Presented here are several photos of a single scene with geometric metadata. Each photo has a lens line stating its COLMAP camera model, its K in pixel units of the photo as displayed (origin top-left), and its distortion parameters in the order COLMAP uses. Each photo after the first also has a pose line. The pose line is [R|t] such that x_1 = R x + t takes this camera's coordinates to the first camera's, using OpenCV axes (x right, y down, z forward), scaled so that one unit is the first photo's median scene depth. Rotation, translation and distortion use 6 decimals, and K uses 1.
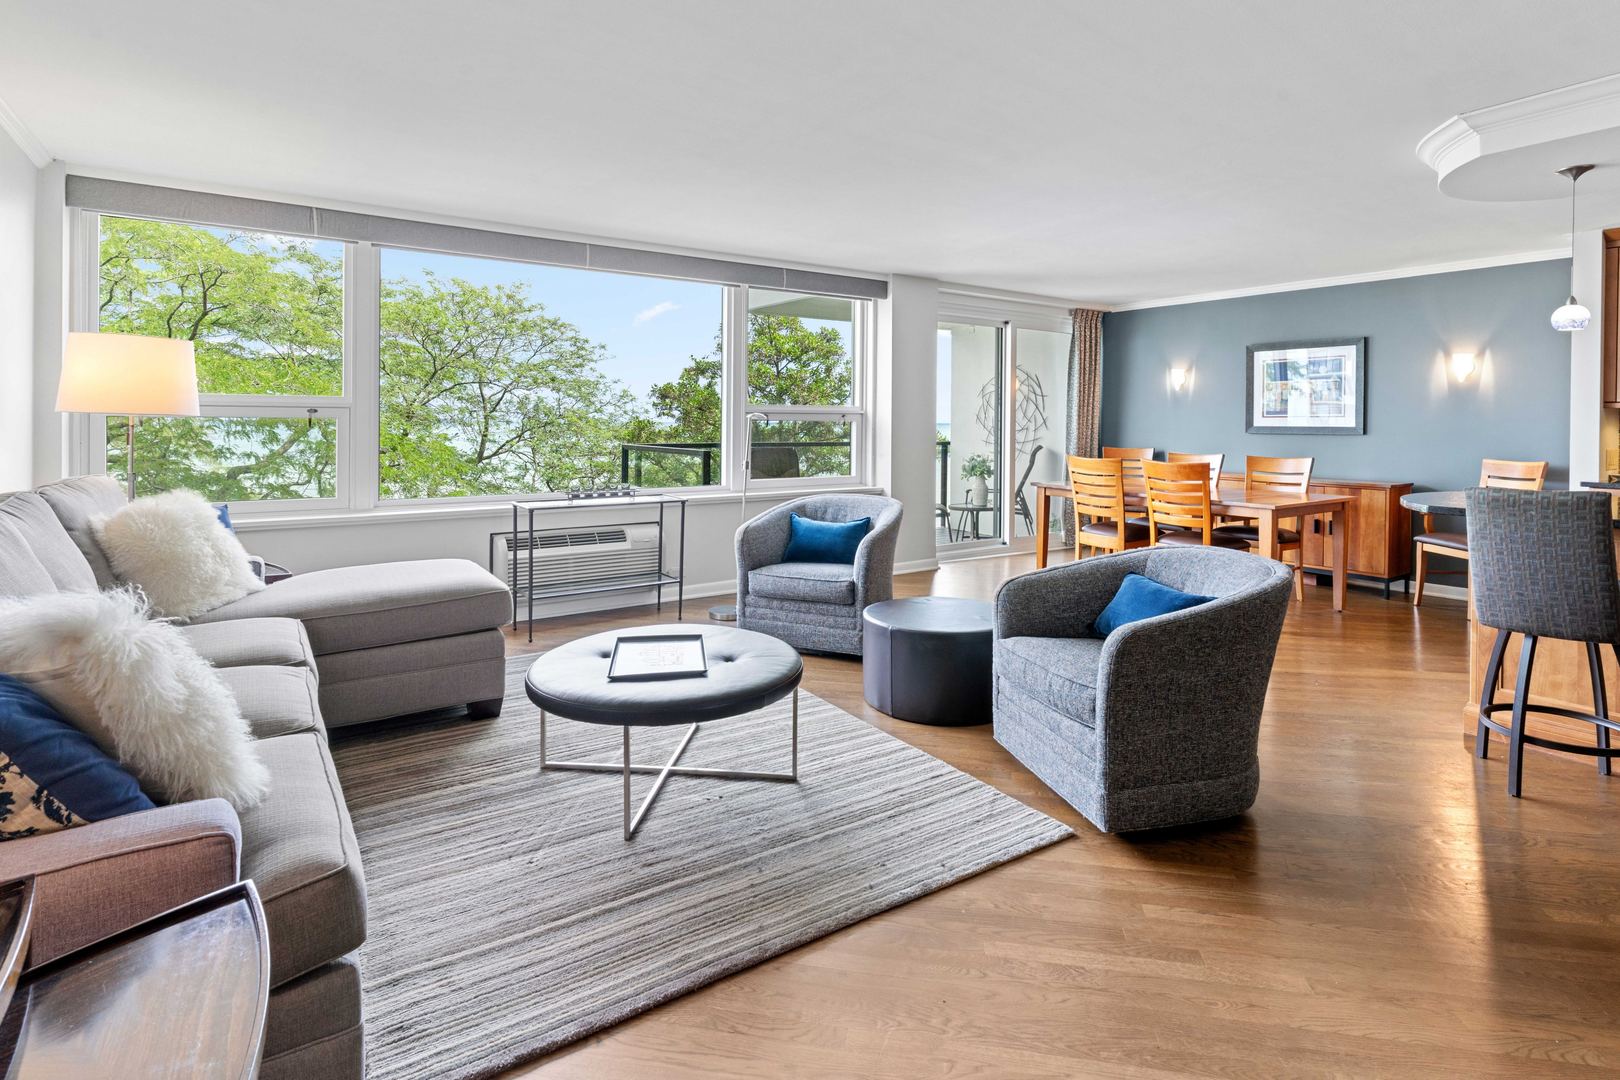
lens RADIAL K [[799.7, 0, 833.0], [0, 799.7, 432.4], [0, 0, 1]] dist [0.002701, 0.001368]
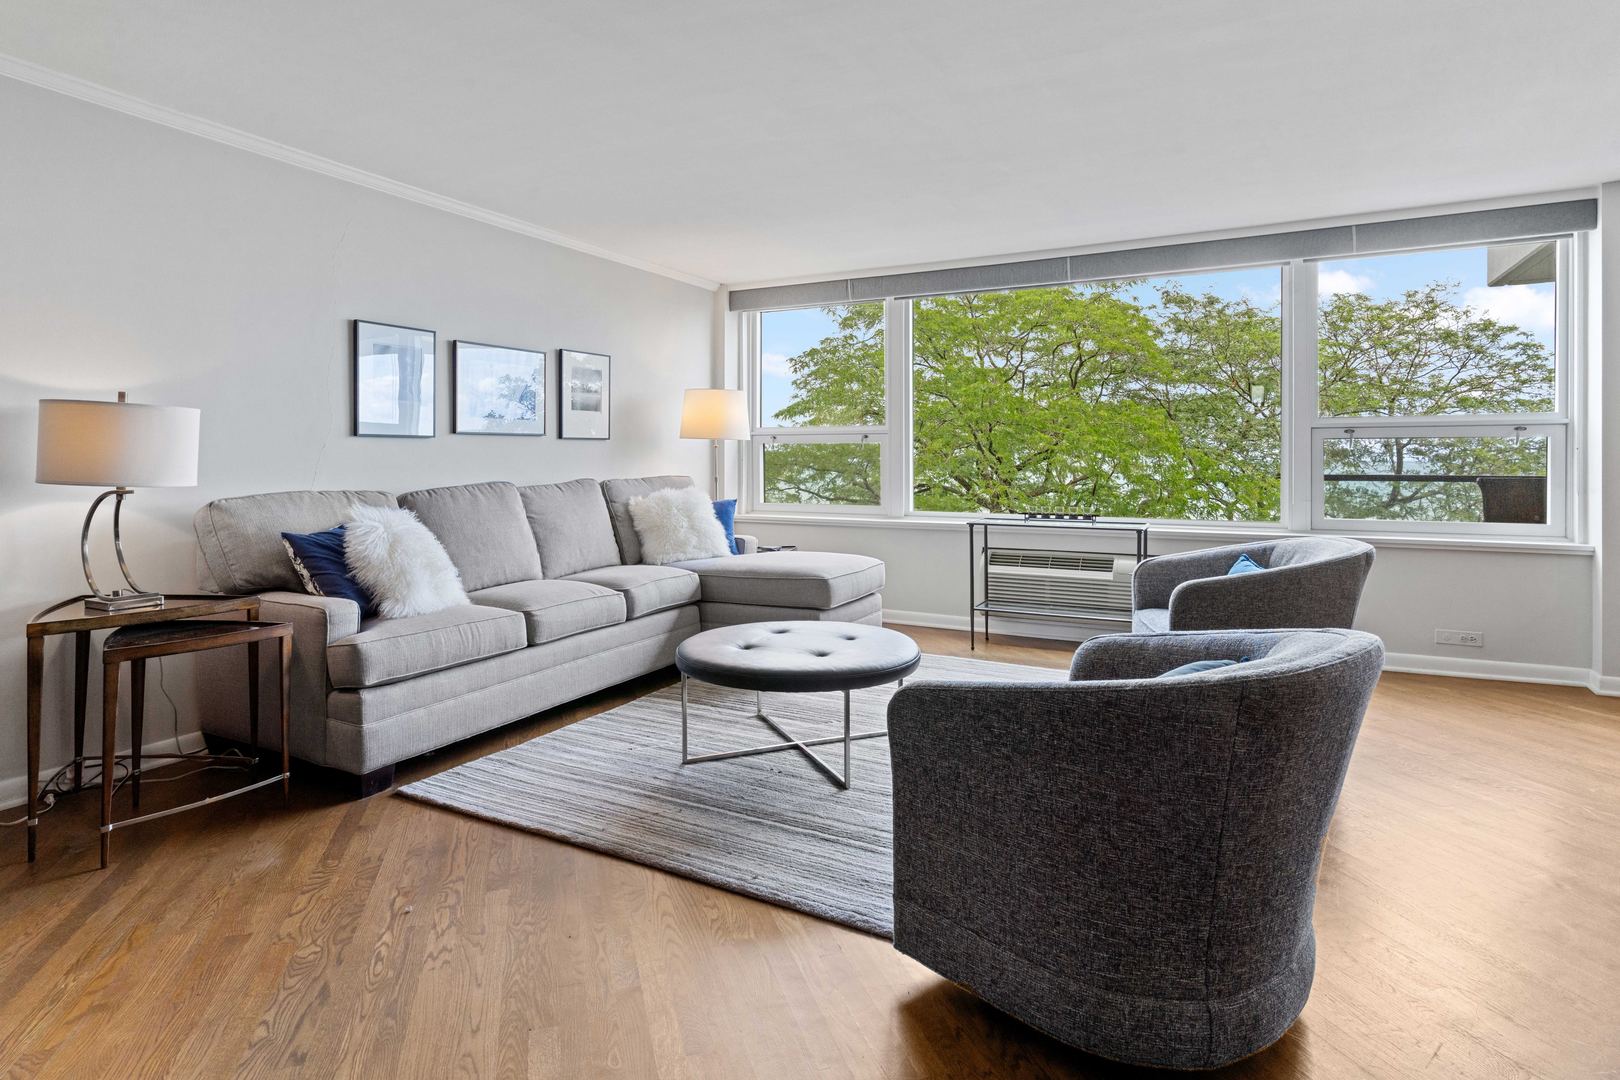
lens RADIAL K [[875.4, 0, 832.1], [0, 875.4, 462.7], [0, 0, 1]] dist [0.012739, 0.001133]
pose [[0.474980, 0.000213, -0.879996, 0.381243], [-0.010374, 0.999932, -0.005358, 0.015878], [0.879935, 0.011674, 0.474950, 0.197232]]
